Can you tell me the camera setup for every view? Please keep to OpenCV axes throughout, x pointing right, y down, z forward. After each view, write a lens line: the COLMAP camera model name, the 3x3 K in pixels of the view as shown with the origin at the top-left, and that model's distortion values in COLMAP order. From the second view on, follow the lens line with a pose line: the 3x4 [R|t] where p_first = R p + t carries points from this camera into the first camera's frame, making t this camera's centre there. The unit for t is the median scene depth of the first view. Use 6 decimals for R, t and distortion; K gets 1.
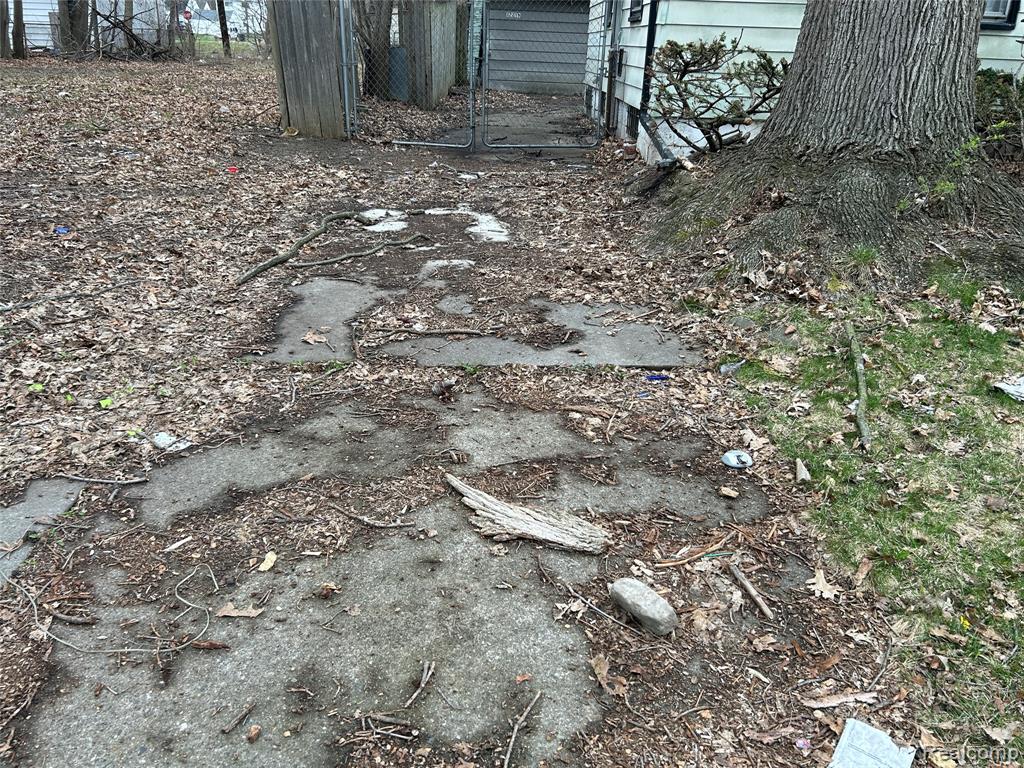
lens RADIAL K [[833.9, 0, 507.9], [0, 833.9, 376.9], [0, 0, 1]] dist [0.062891, -0.071984]
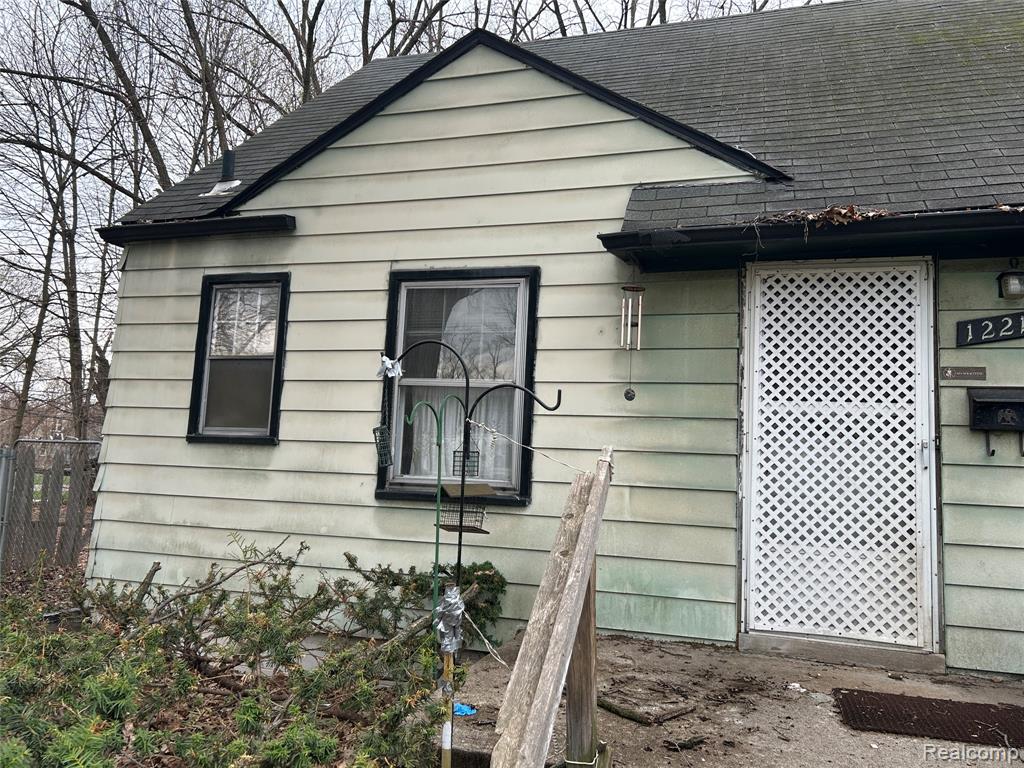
lens RADIAL K [[806.8, 0, 513.1], [0, 806.8, 378.8], [0, 0, 1]] dist [0.045826, -0.050283]
pose [[0.950962, -0.031903, -0.307659, 0.337579], [-0.122816, 0.873949, -0.470243, -0.086923], [0.283880, 0.484969, 0.827174, 0.186199]]
